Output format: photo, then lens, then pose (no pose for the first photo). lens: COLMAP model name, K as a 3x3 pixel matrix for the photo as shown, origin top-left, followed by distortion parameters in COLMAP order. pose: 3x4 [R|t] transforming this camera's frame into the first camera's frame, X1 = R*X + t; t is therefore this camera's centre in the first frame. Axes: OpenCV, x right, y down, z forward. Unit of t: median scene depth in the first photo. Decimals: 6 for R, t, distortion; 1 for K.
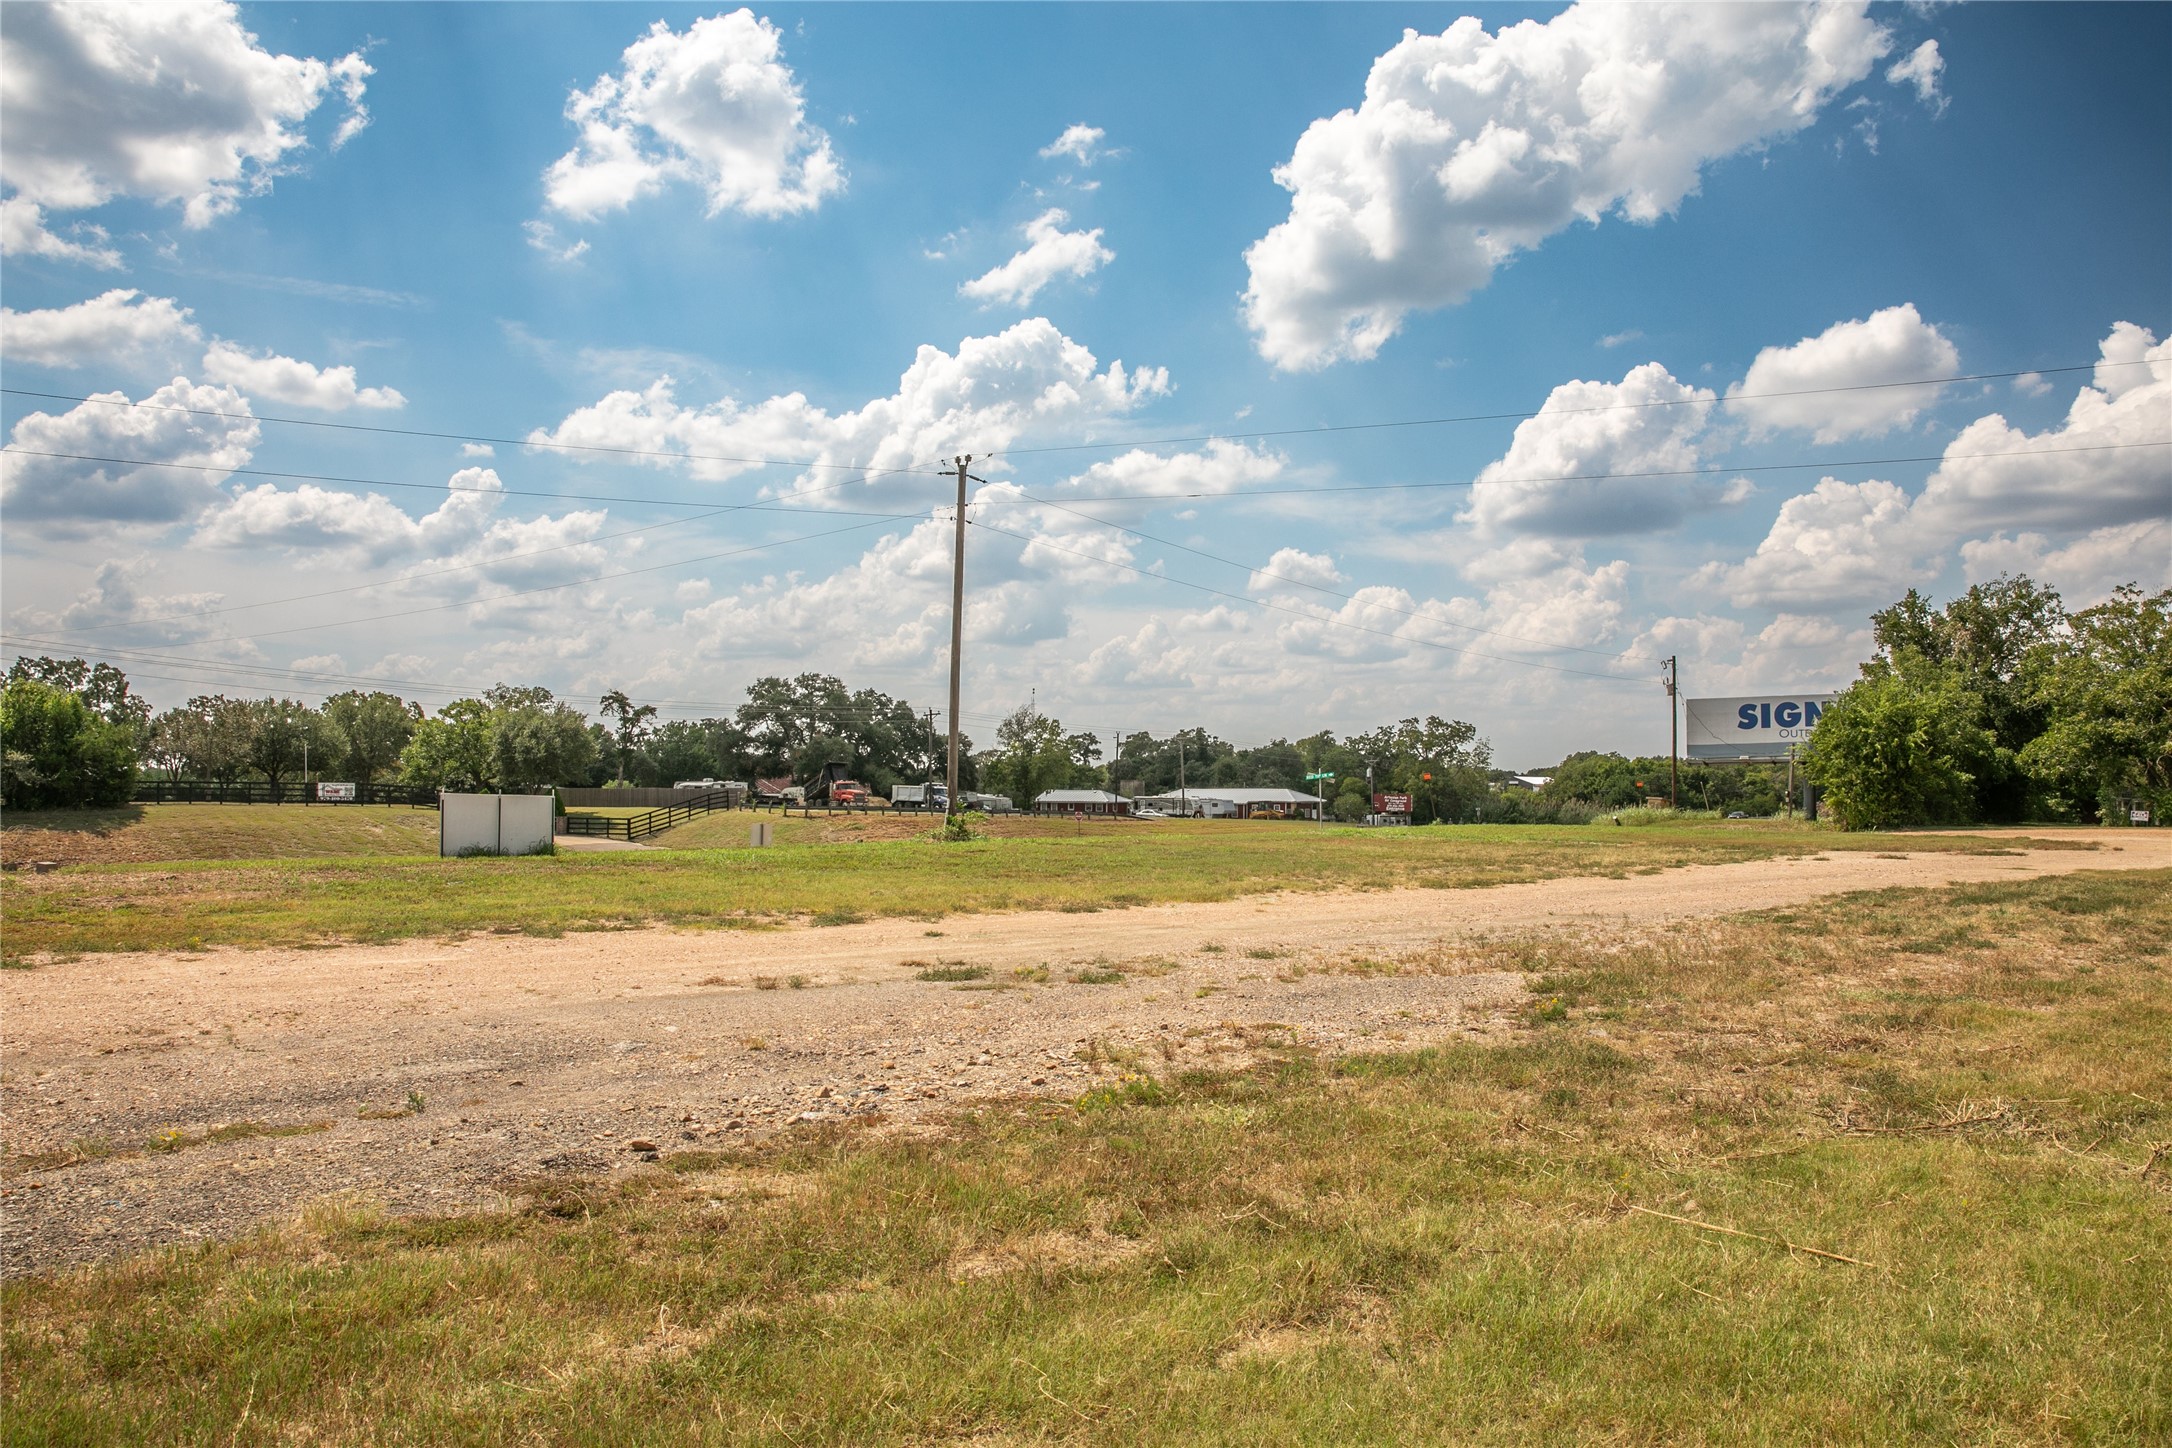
lens RADIAL K [[1577.3, 0, 1070.1], [0, 1577.3, 743.4], [0, 0, 1]] dist [-0.098212, 0.082642]
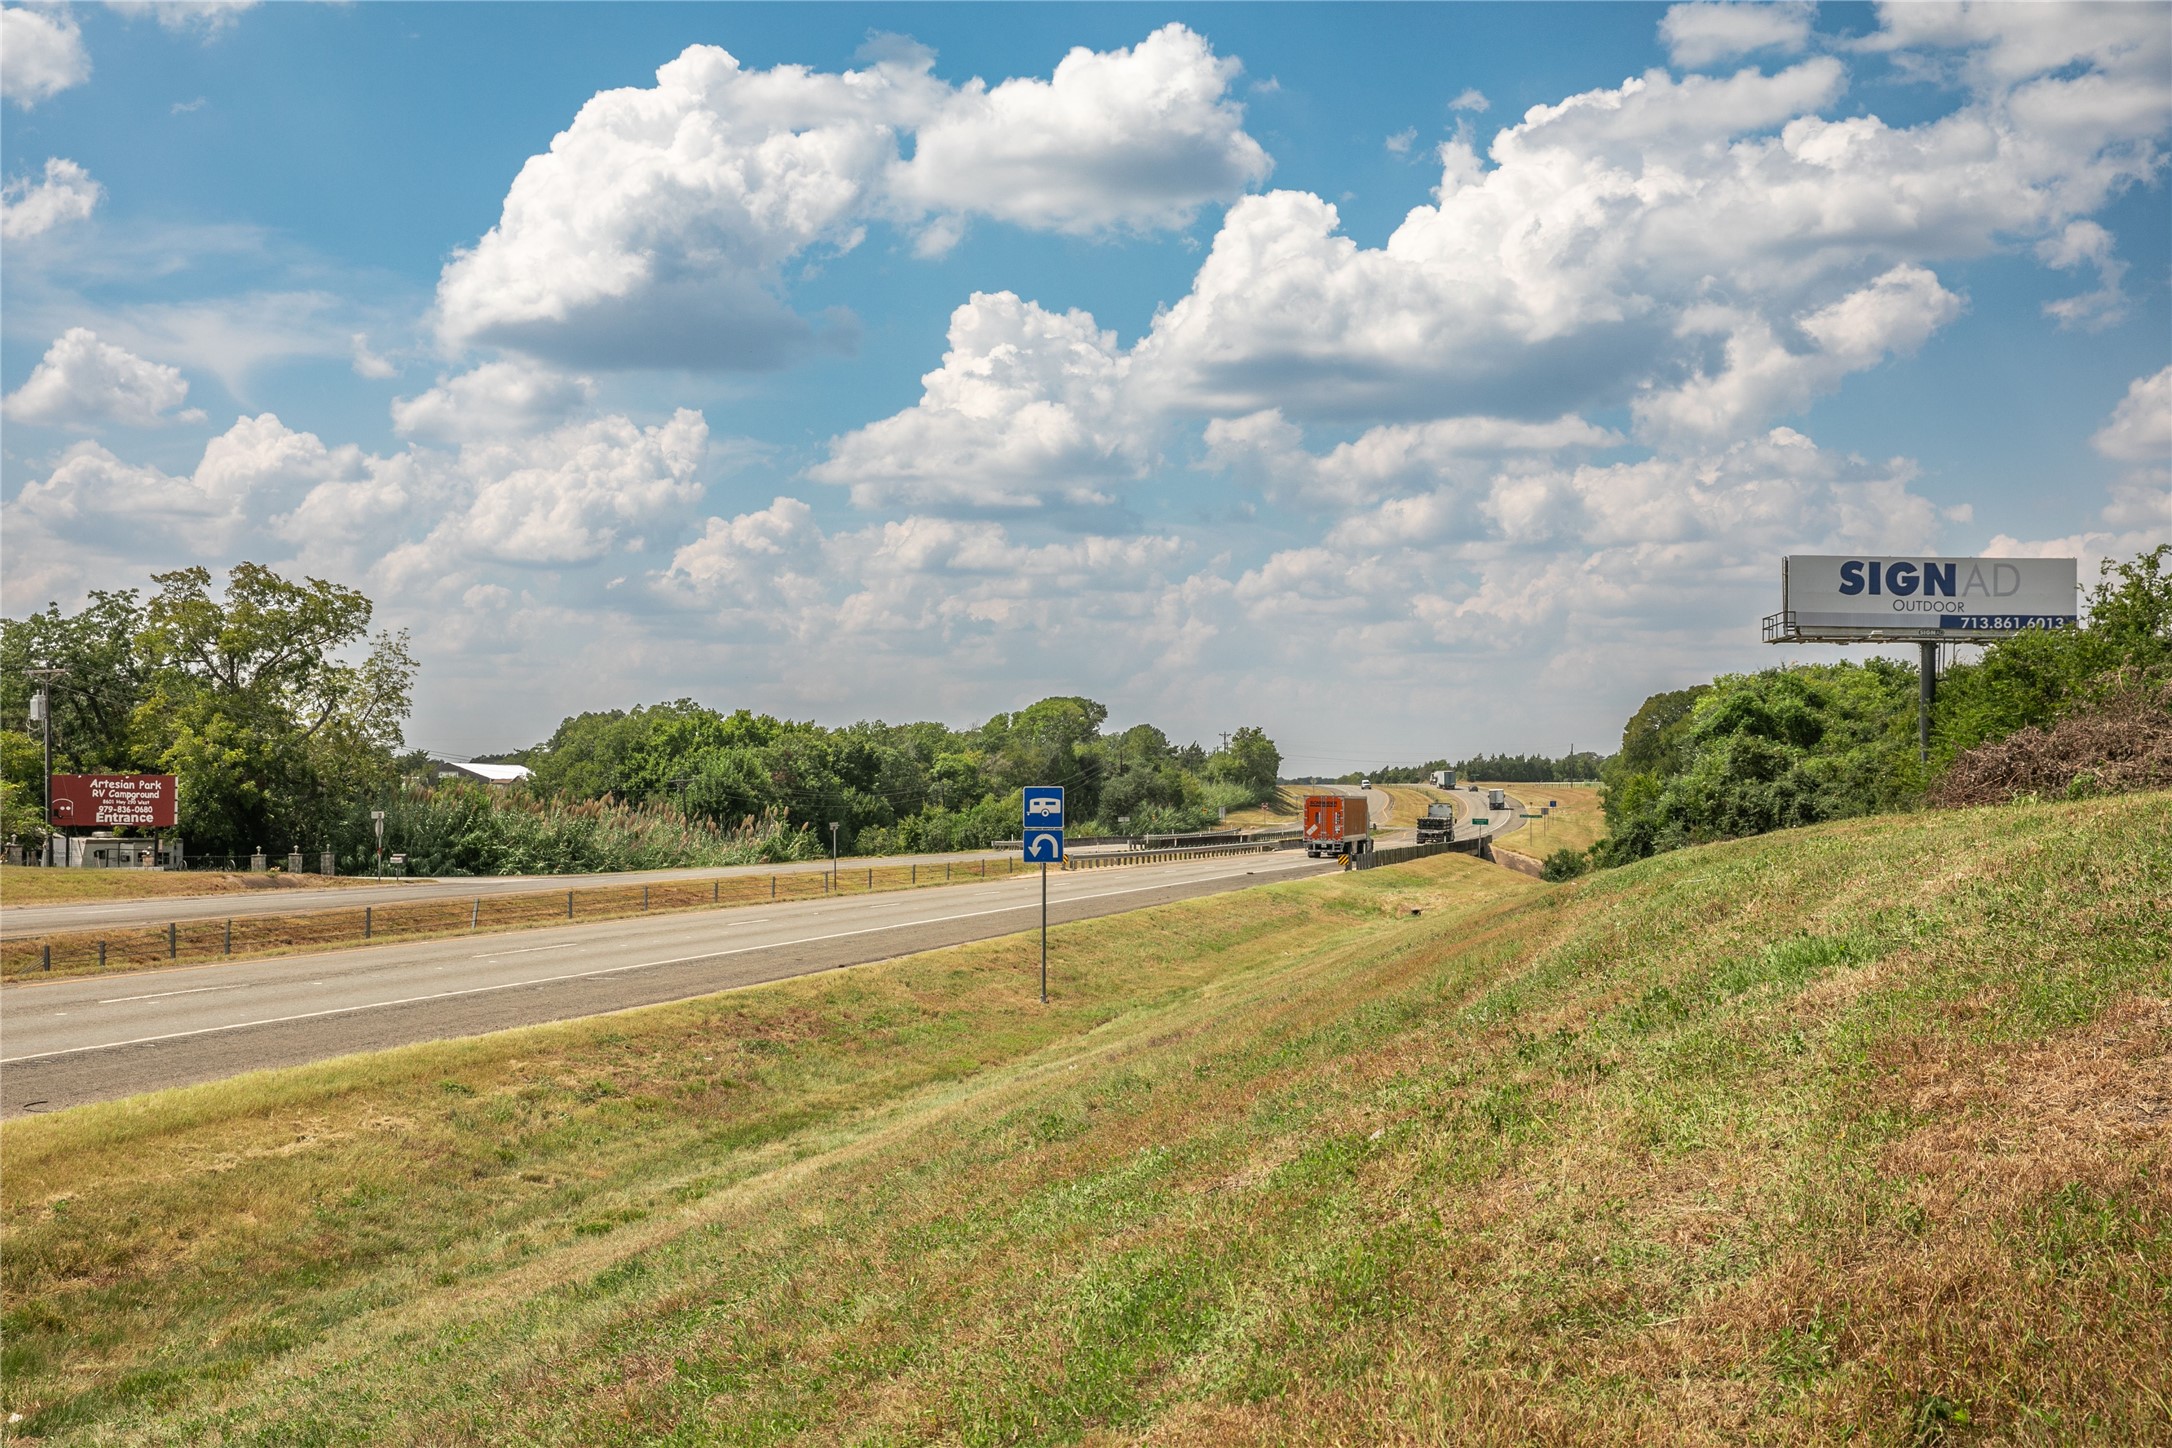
lens RADIAL K [[2855.3, 0, 1091.6], [0, 2855.3, 724.9], [0, 0, 1]] dist [0.101933, 0.000000]
pose [[0.877202, 0.014575, 0.479900, 0.103977], [-0.015867, 0.999873, -0.001365, 0.021651], [-0.479859, -0.006417, 0.877322, 0.406483]]
